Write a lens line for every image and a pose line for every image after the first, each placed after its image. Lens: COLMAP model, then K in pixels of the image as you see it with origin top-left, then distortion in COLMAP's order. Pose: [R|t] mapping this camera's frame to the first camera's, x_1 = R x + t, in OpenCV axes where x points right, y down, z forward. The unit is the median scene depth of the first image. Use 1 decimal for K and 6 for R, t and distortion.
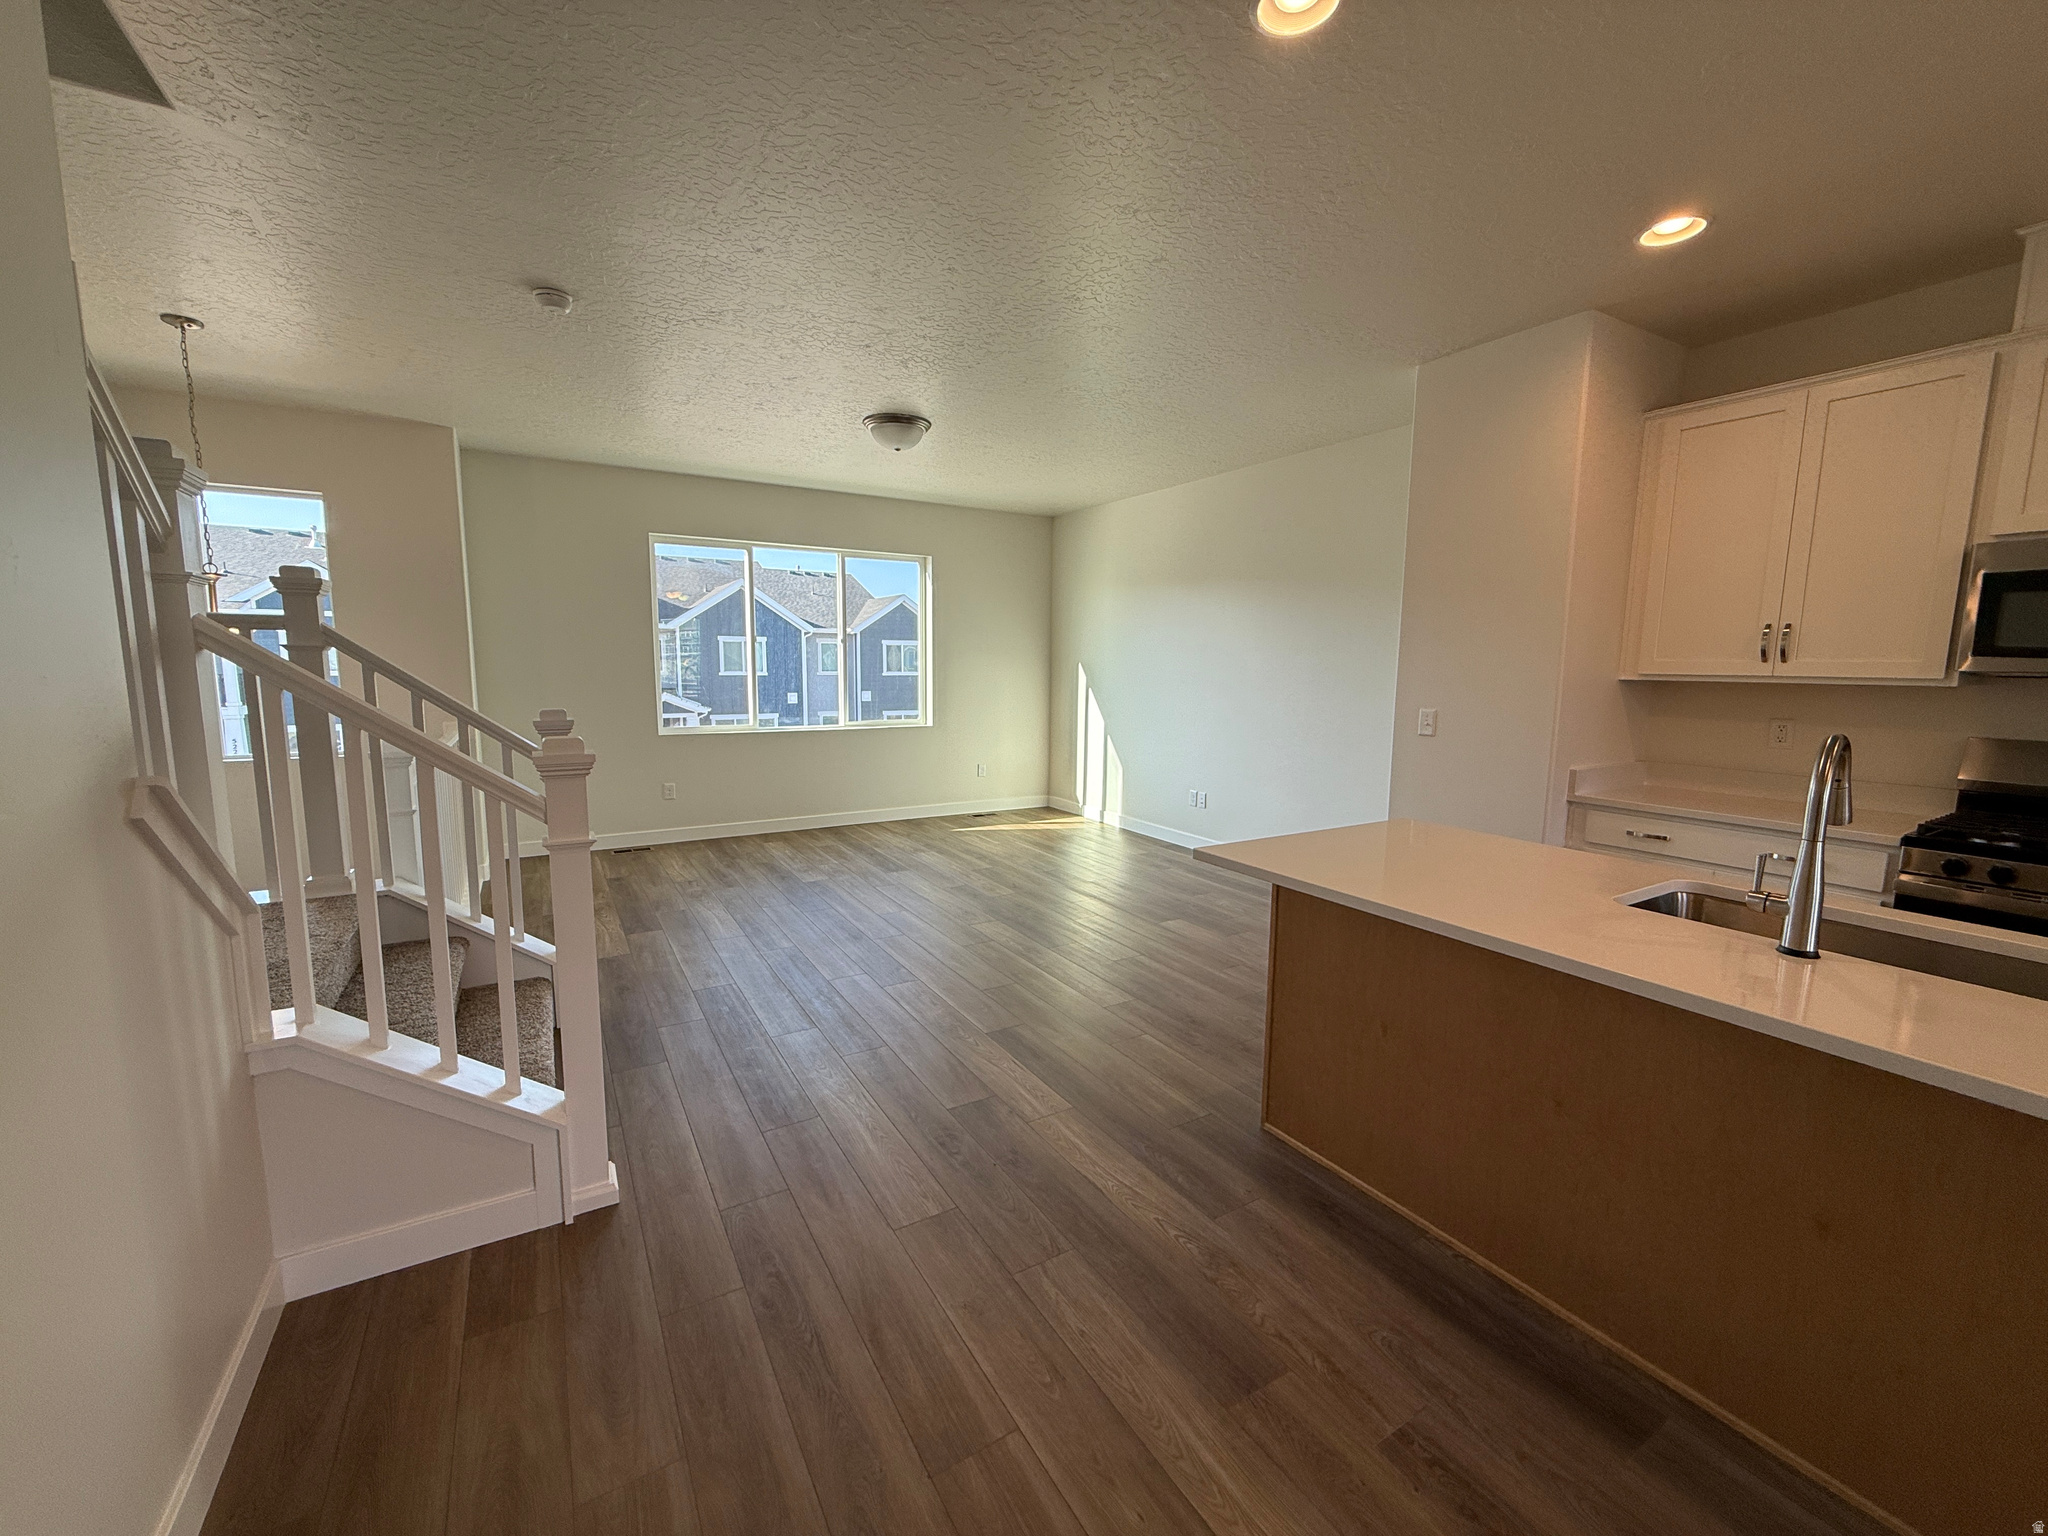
lens RADIAL K [[816.2, 0, 1018.6], [0, 816.2, 764.5], [0, 0, 1]] dist [0.000355, 0.000002]
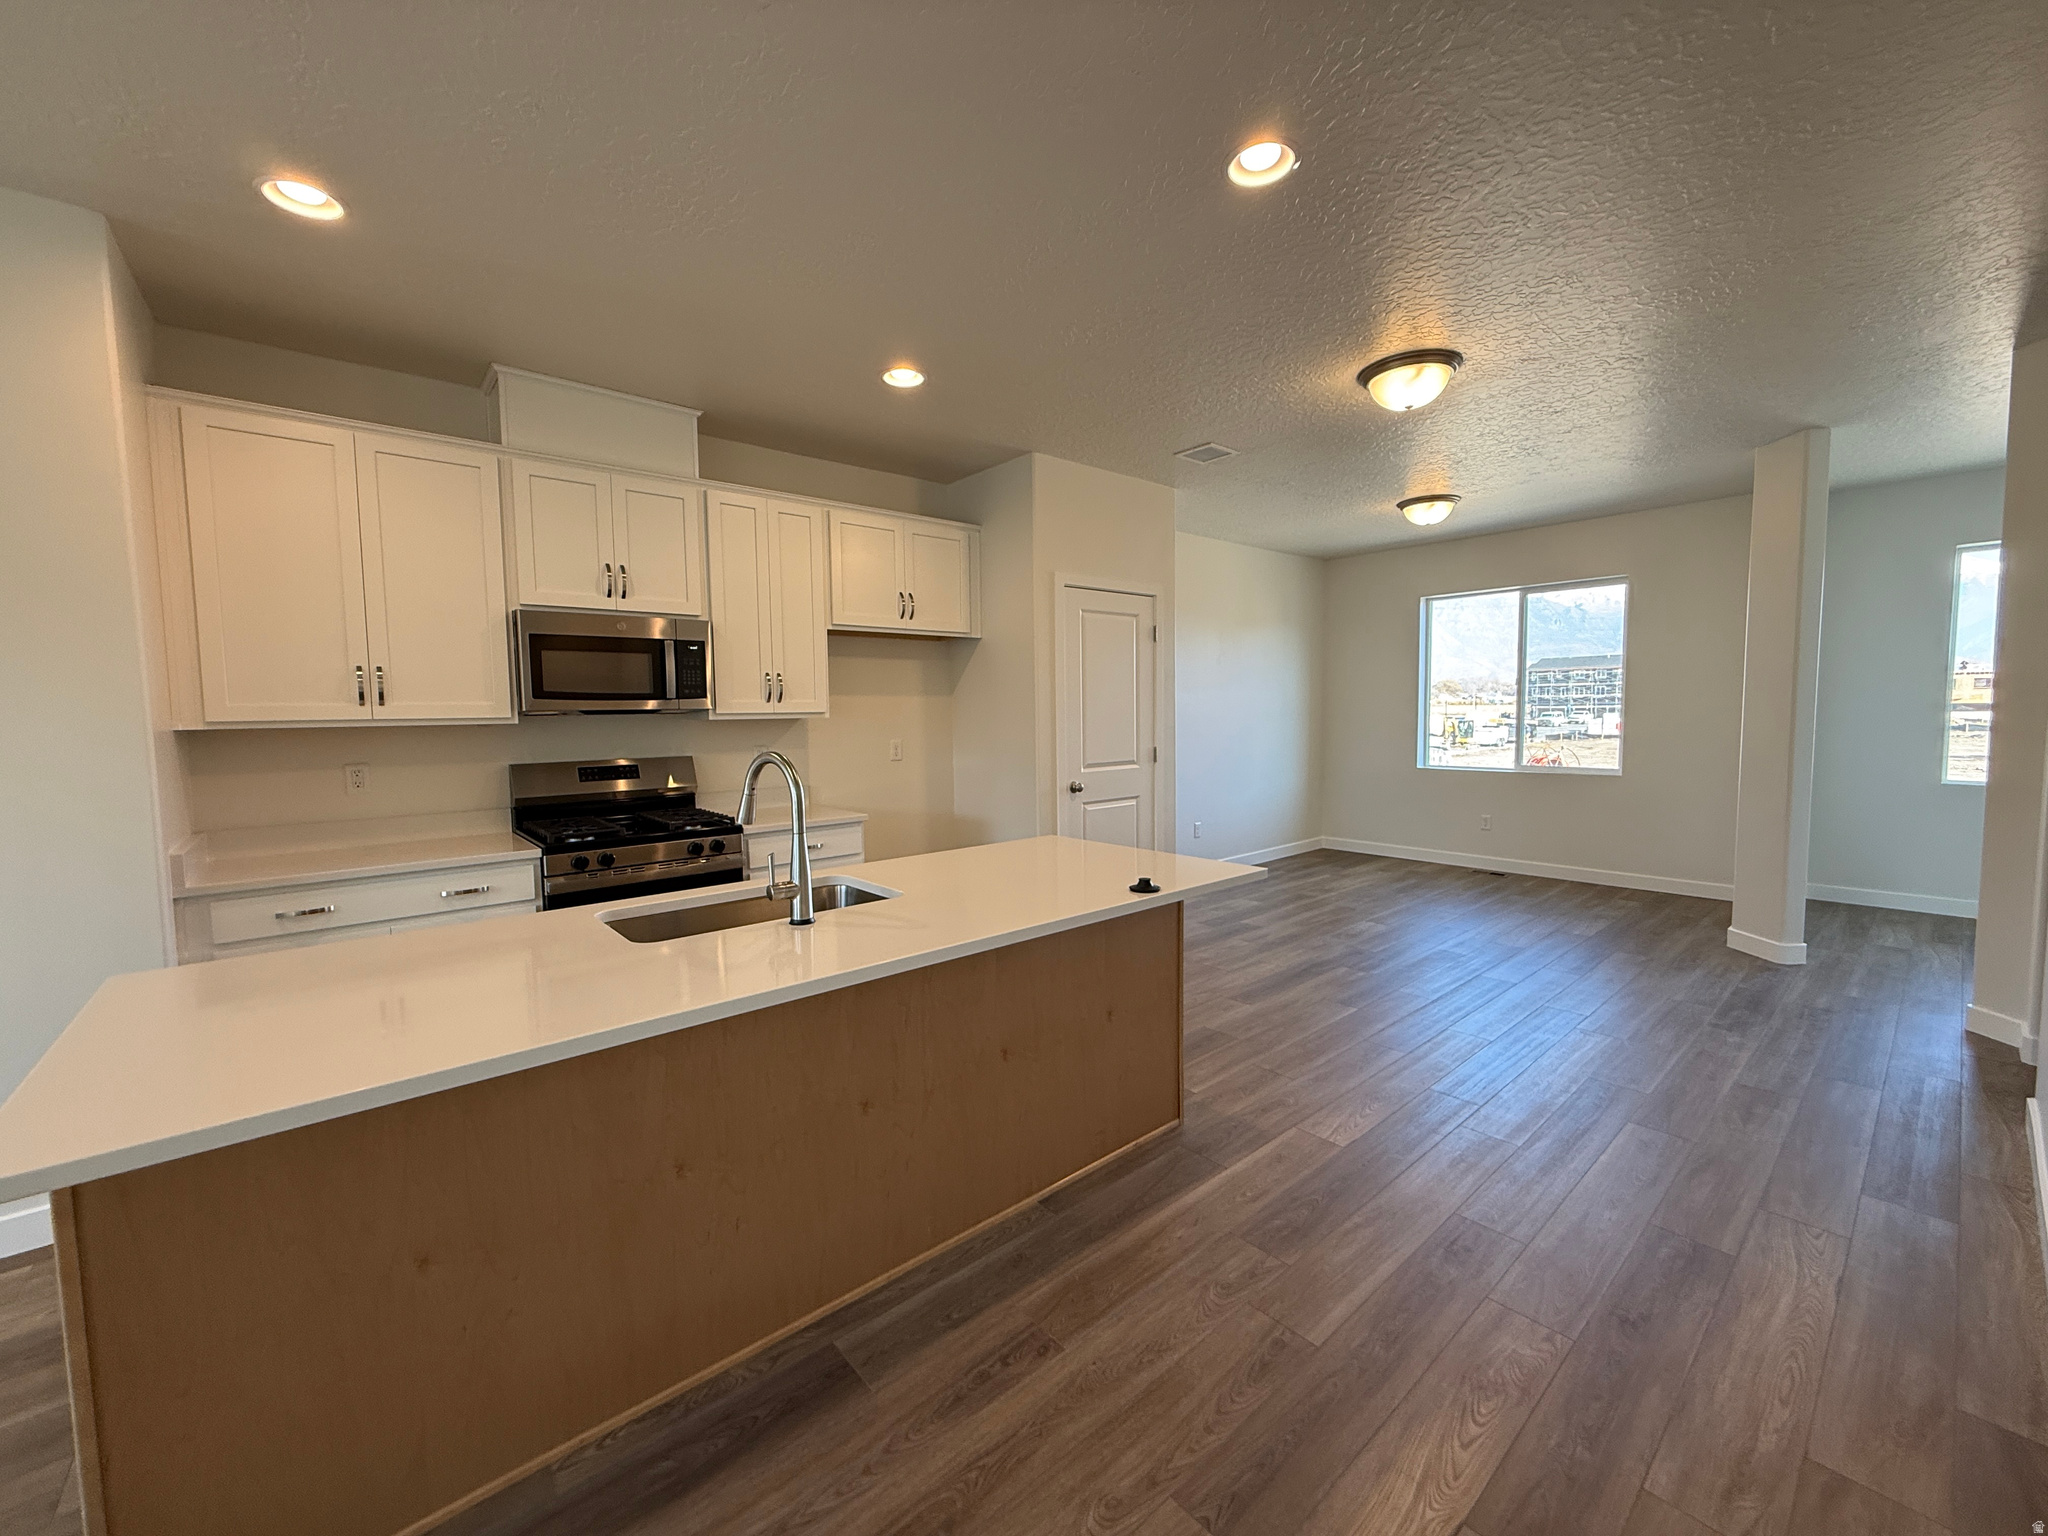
lens RADIAL K [[816.2, 0, 1018.6], [0, 816.2, 764.5], [0, 0, 1]] dist [0.000355, 0.000002]
pose [[-0.170771, -0.073916, 0.982534, -0.152156], [0.136316, 0.985821, 0.097855, -0.040859], [-0.975836, 0.150646, -0.158273, 0.368469]]
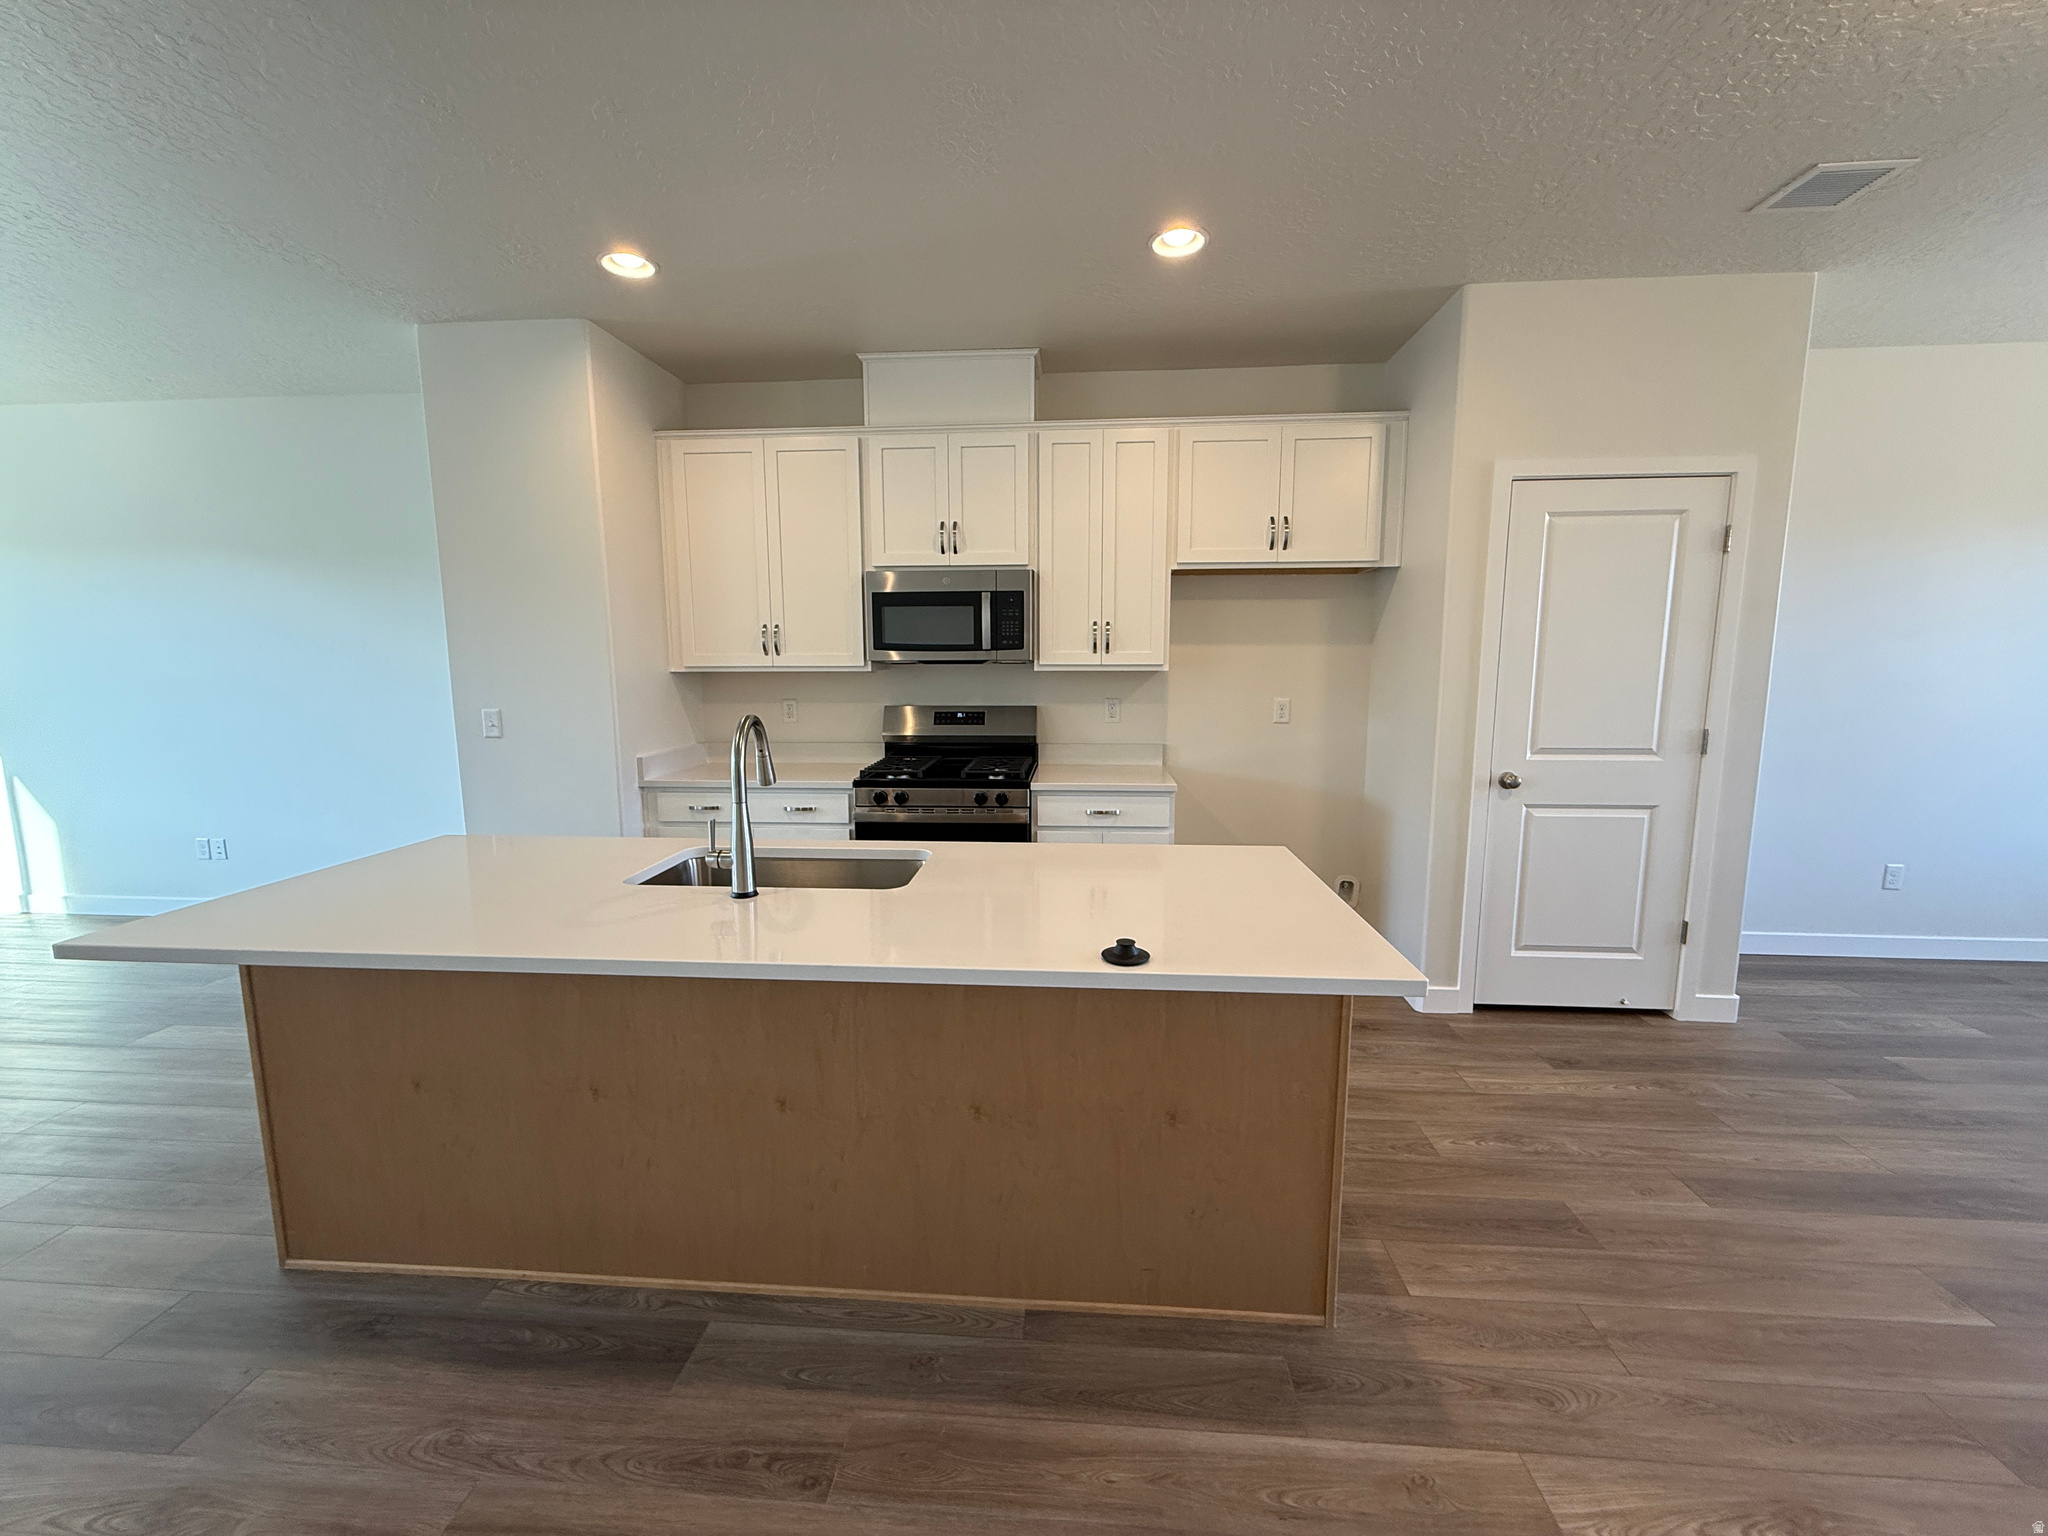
lens RADIAL K [[816.2, 0, 1018.6], [0, 816.2, 764.5], [0, 0, 1]] dist [0.000355, 0.000002]
pose [[0.575636, -0.118719, 0.809042, 0.098578], [0.112245, 0.991511, 0.065632, 0.001172], [-0.809966, 0.053031, 0.584074, -0.025960]]
